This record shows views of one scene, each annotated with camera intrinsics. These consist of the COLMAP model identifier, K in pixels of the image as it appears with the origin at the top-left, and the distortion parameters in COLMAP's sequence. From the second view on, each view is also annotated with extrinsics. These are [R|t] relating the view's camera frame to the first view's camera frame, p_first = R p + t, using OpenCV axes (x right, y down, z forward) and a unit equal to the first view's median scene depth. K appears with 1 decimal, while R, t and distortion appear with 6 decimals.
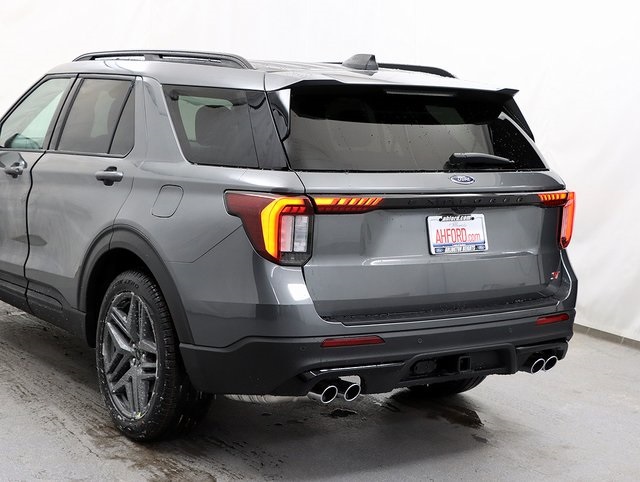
lens RADIAL K [[1082.6, 0, 320.0], [0, 1082.6, 241.0], [0, 0, 1]] dist [0.003805, 0.175877]
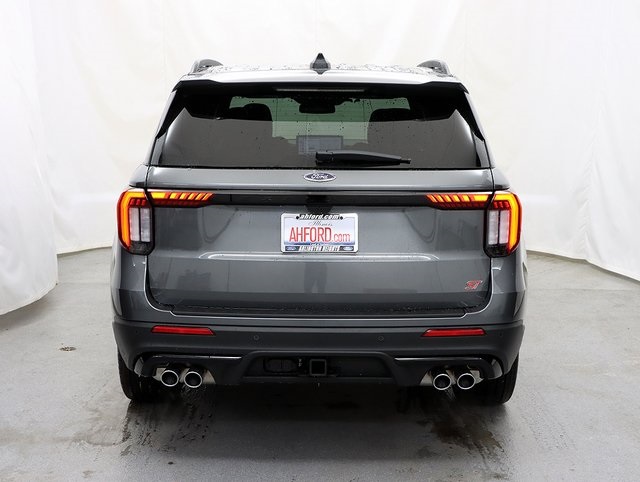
lens RADIAL K [[927.0, 0, 320.0], [0, 927.0, 241.0], [0, 0, 1]] dist [-0.022750, 0.057408]
pose [[0.840604, 0.052224, -0.539127, 0.566135], [-0.047378, 0.998615, 0.022862, -0.018183], [0.539574, 0.006325, 0.841914, 0.295220]]
